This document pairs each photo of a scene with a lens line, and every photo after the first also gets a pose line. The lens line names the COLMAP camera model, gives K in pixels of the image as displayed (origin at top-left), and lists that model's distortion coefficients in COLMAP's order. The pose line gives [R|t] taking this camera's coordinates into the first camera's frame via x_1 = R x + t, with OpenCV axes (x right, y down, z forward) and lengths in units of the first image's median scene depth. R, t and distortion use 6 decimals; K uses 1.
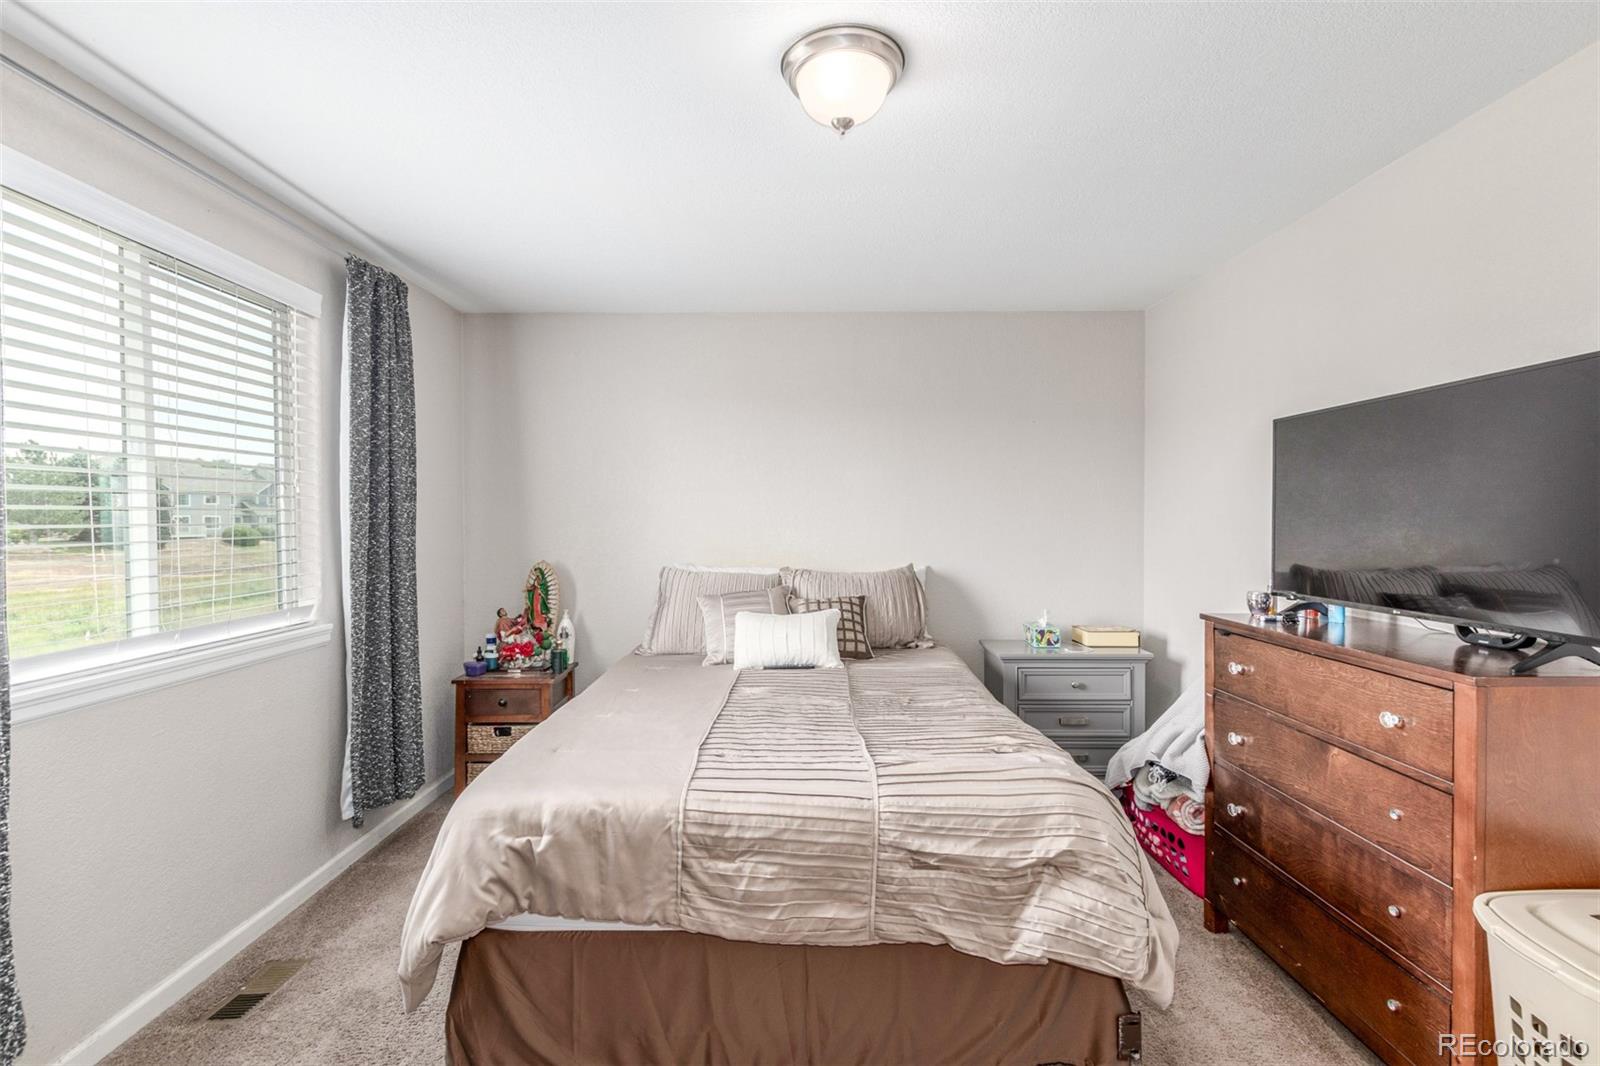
lens RADIAL K [[741.2, 0, 796.6], [0, 741.2, 527.1], [0, 0, 1]] dist [0.001780, 0.000055]
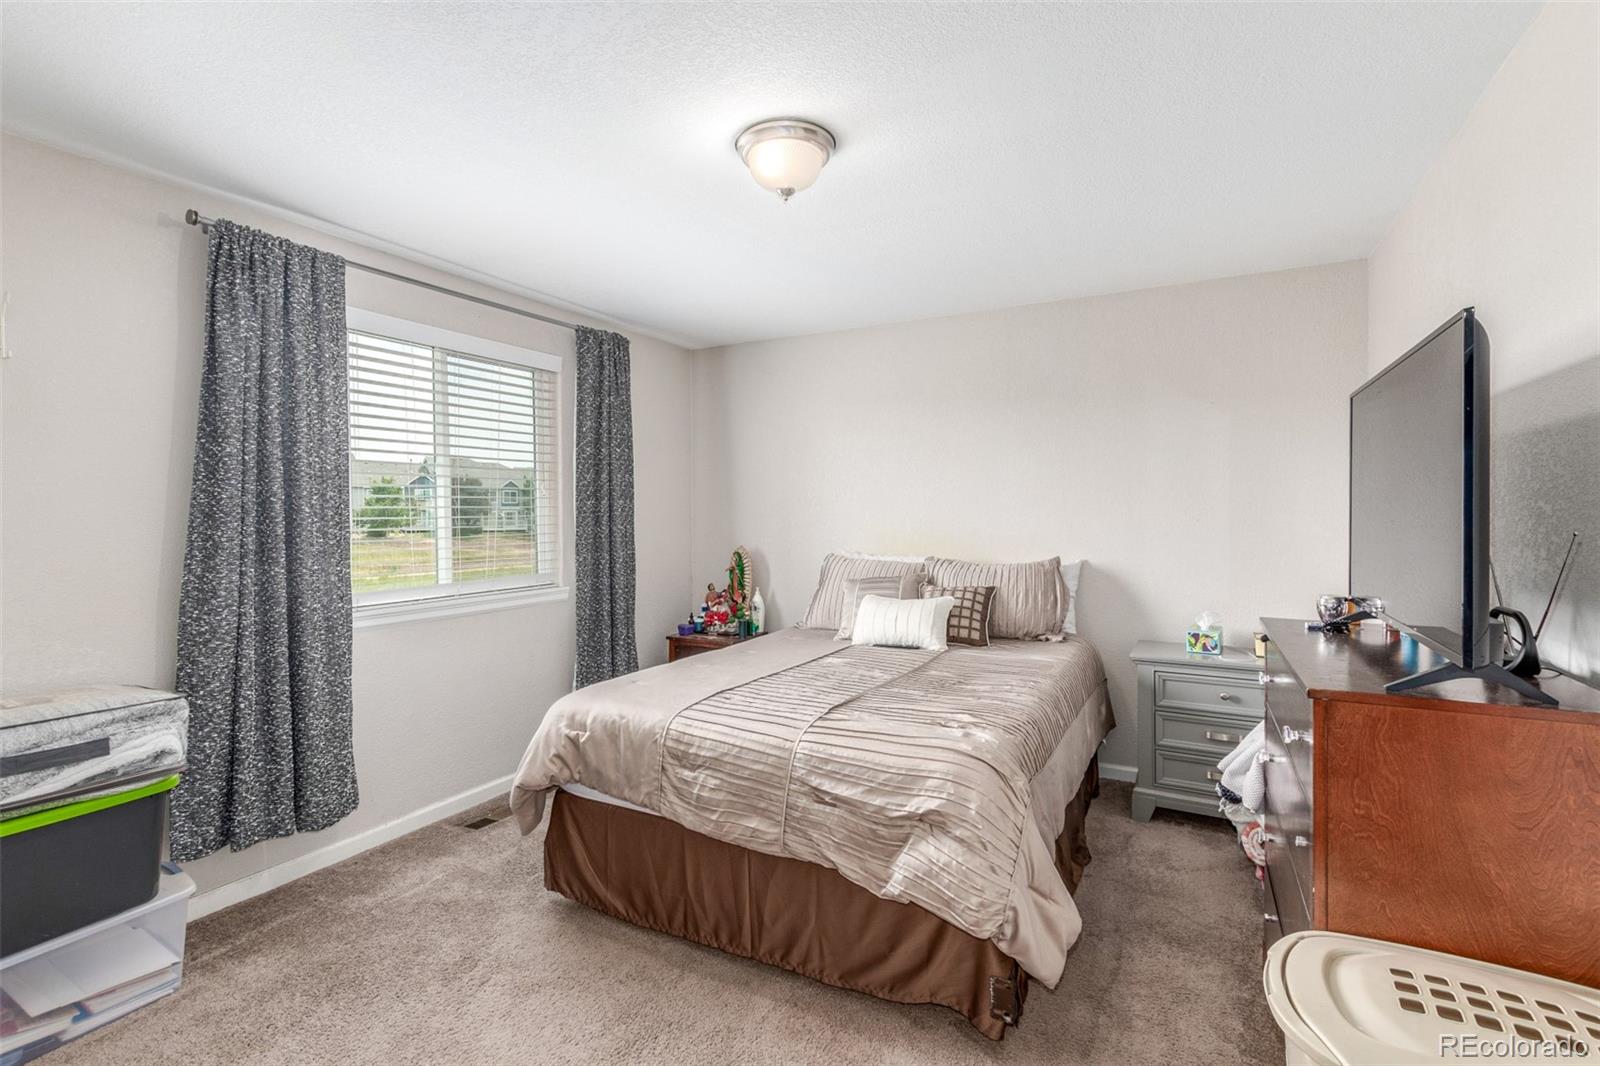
lens RADIAL K [[741.2, 0, 780.5], [0, 741.2, 518.3], [0, 0, 1]] dist [0.001780, 0.000055]
pose [[0.876513, 0.001717, -0.481376, 0.670052], [-0.001797, 0.999998, 0.000295, -0.002575], [0.481376, 0.000607, 0.876514, -0.085265]]
